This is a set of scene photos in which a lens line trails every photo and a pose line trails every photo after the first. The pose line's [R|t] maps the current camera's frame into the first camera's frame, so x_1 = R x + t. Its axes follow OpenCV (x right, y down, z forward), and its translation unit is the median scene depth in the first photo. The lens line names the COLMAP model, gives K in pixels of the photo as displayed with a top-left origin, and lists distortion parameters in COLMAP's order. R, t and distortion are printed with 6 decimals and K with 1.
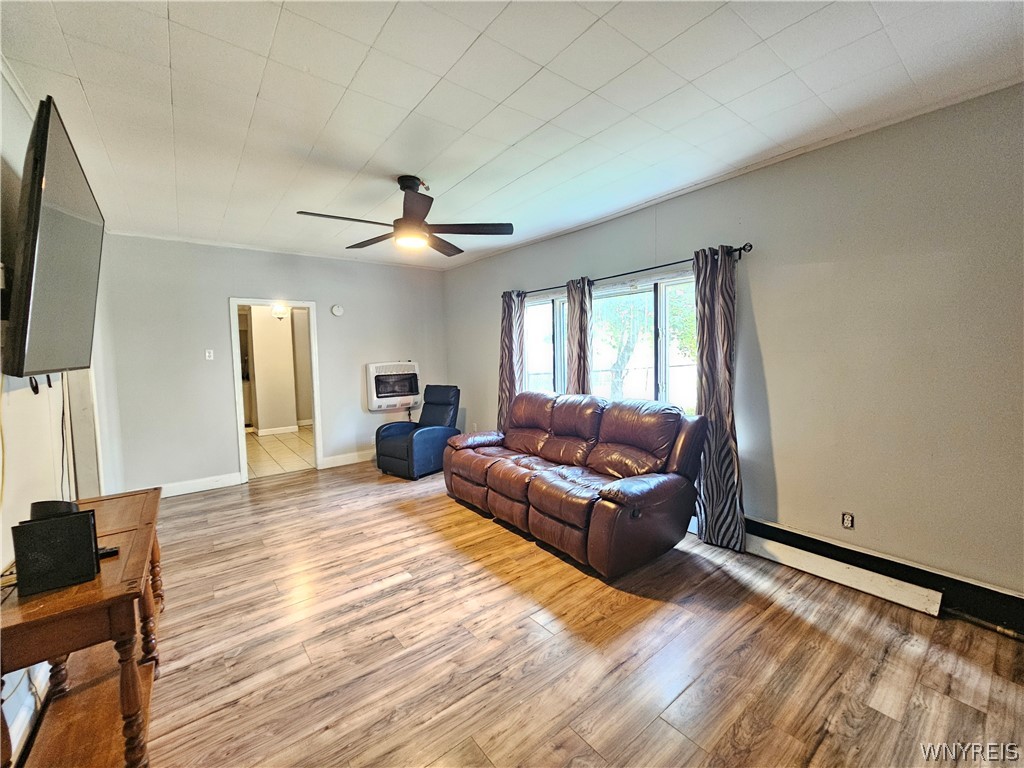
lens RADIAL K [[418.3, 0, 511.5], [0, 418.3, 378.7], [0, 0, 1]] dist [-0.001699, 0.000919]
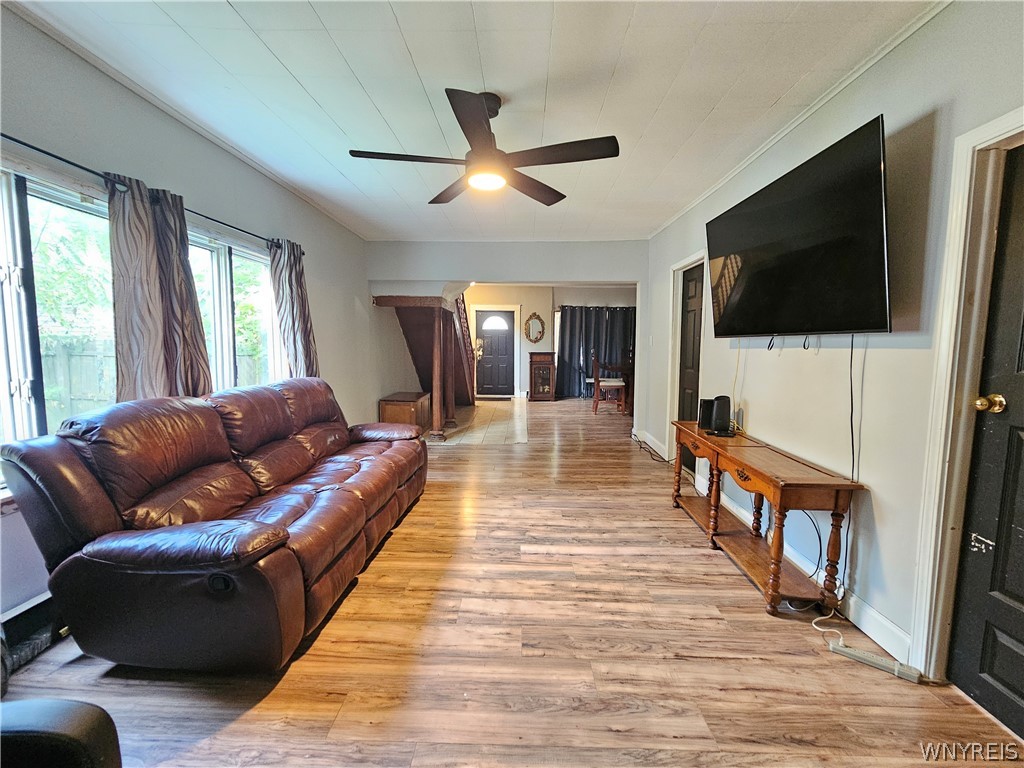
lens RADIAL K [[418.3, 0, 513.0], [0, 418.3, 380.9], [0, 0, 1]] dist [-0.001699, 0.000919]
pose [[-0.772398, -0.045049, 0.633540, -0.794628], [0.043546, 0.991378, 0.123585, -0.051180], [-0.633645, 0.123045, -0.763776, 1.621834]]
